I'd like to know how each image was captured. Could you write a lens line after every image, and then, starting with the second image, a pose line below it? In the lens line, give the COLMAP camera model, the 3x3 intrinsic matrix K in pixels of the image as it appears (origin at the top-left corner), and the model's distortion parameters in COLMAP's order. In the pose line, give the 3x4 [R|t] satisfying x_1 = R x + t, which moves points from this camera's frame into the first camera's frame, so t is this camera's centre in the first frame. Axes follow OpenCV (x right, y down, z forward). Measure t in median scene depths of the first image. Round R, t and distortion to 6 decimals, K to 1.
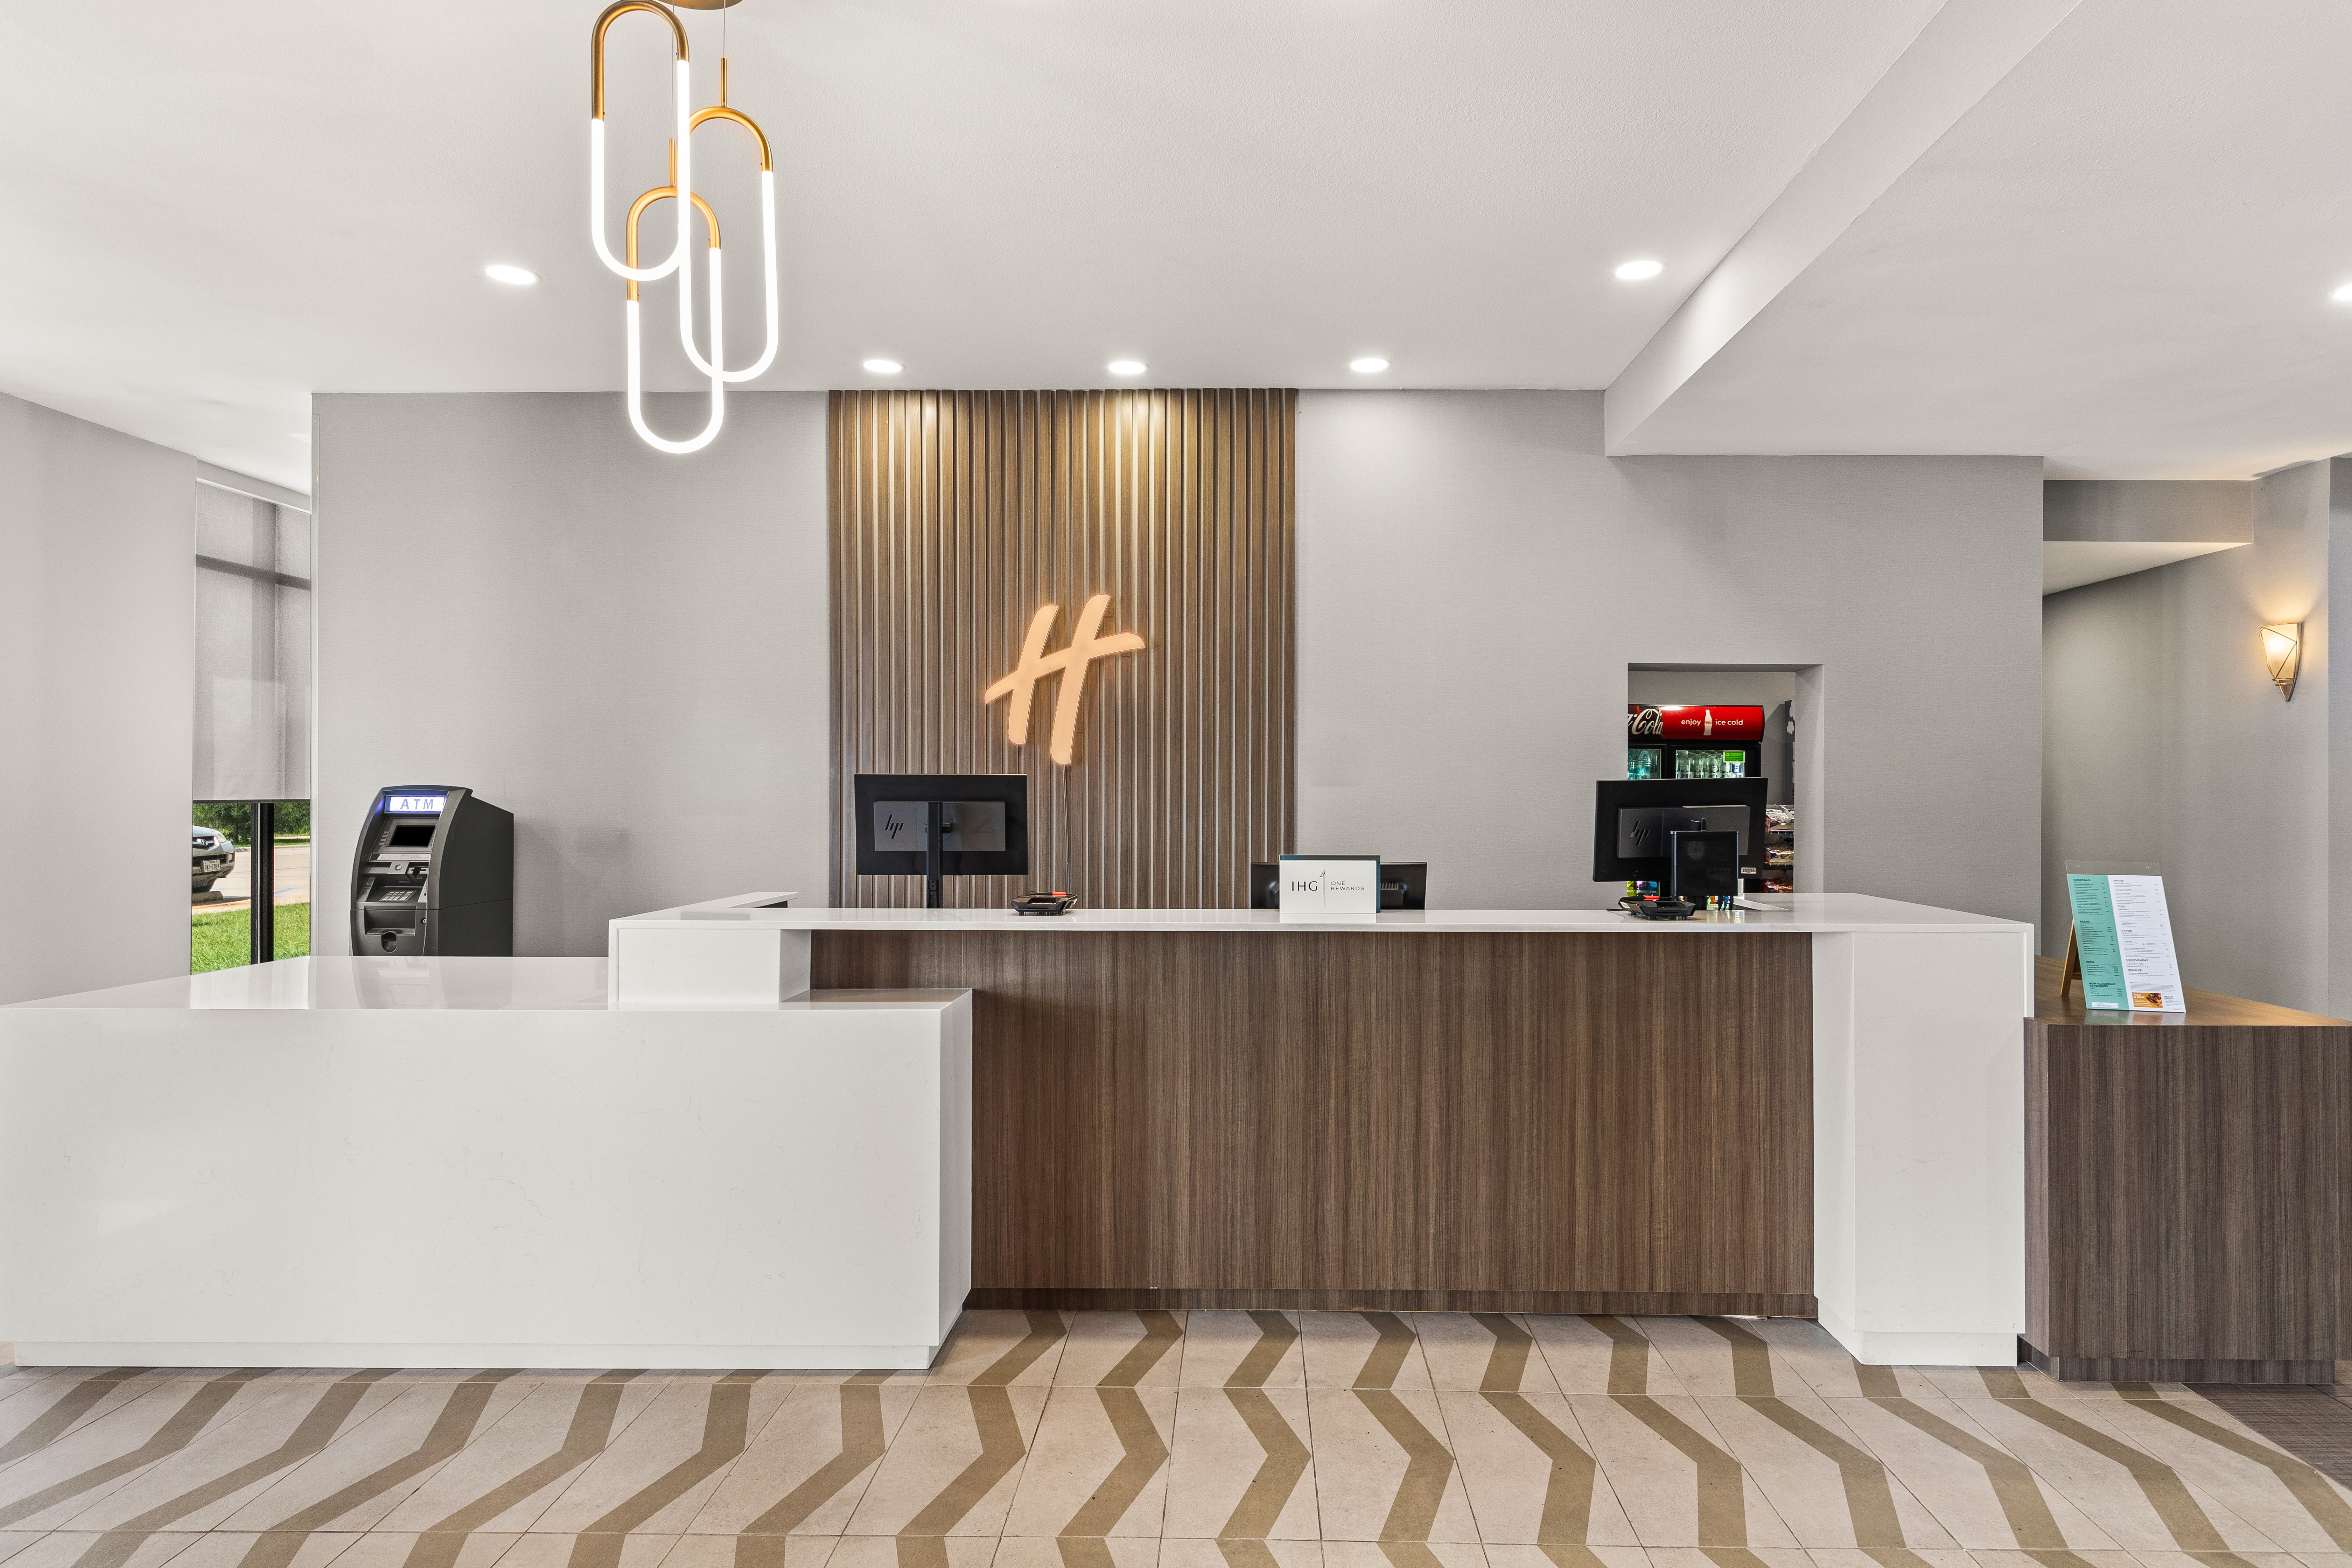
lens RADIAL K [[1367.9, 0, 1176.0], [0, 1367.9, 784.0], [0, 0, 1]] dist [0.037552, -0.051012]
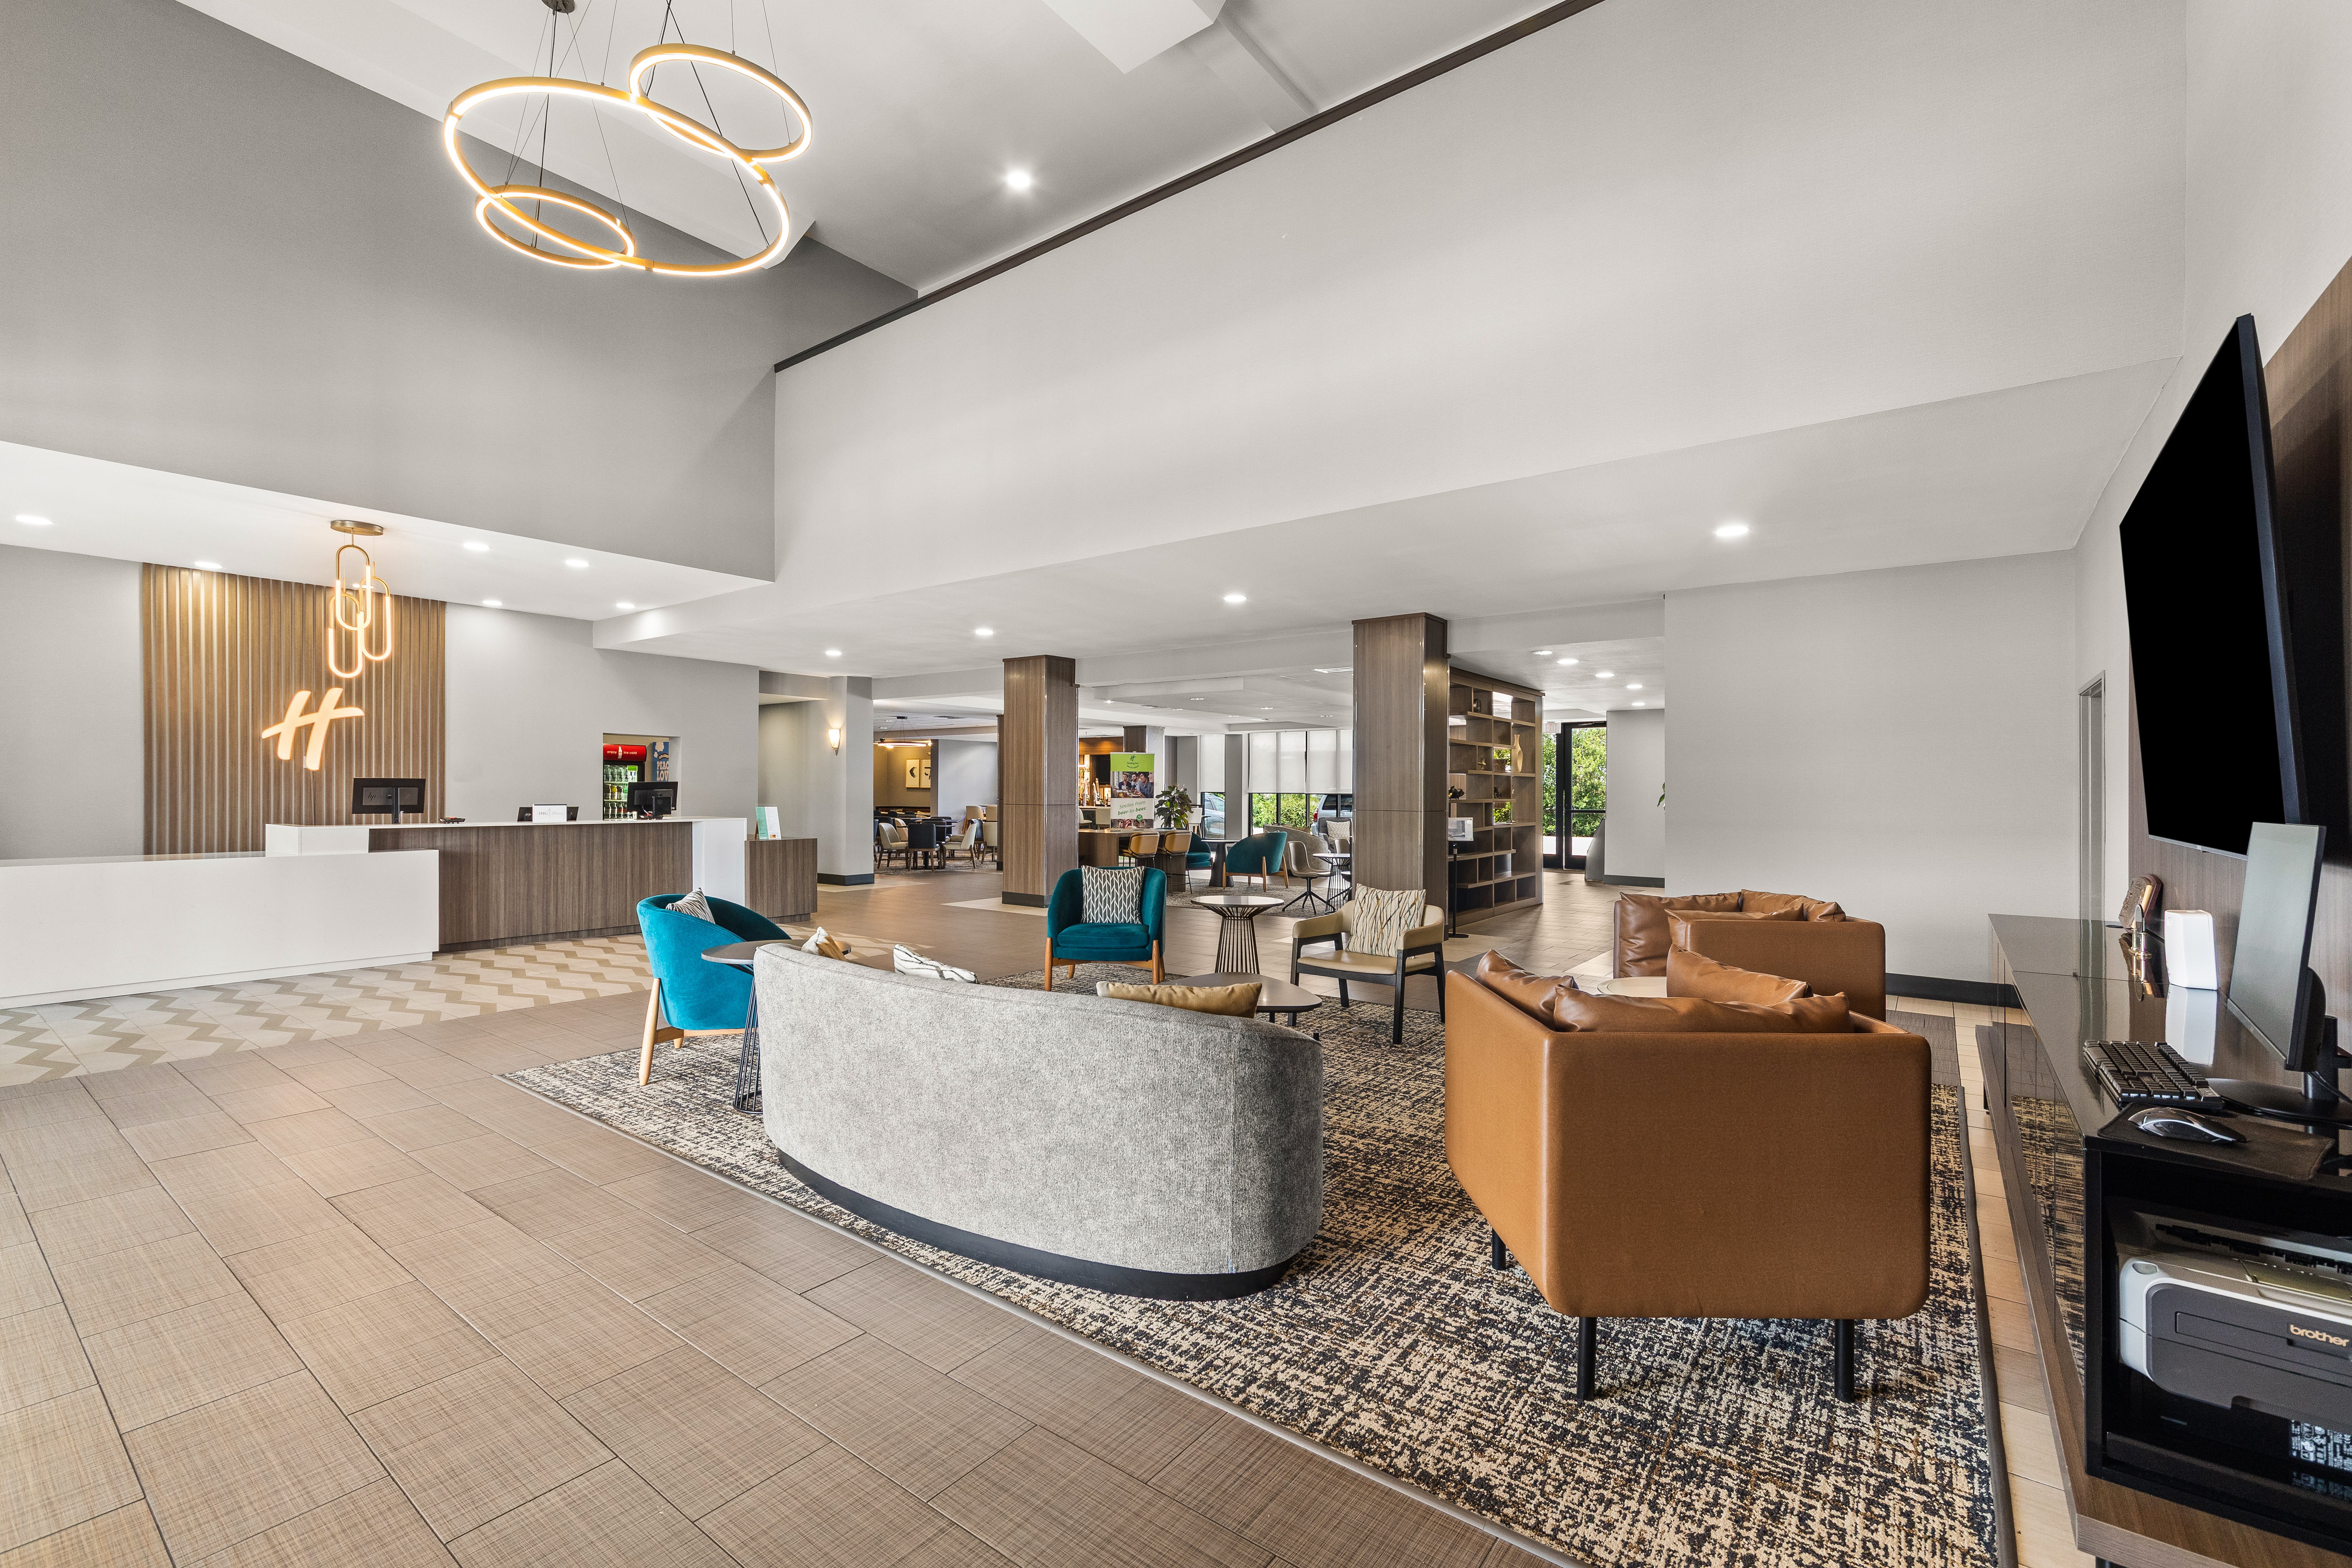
lens RADIAL K [[1003.6, 0, 1176.0], [0, 1003.6, 784.0], [0, 0, 1]] dist [0.000849, 0.000140]
pose [[0.589544, 0.005845, 0.807715, -0.951316], [-0.008910, 0.999960, -0.000733, -0.007643], [-0.807687, -0.006764, 0.589572, -1.641856]]
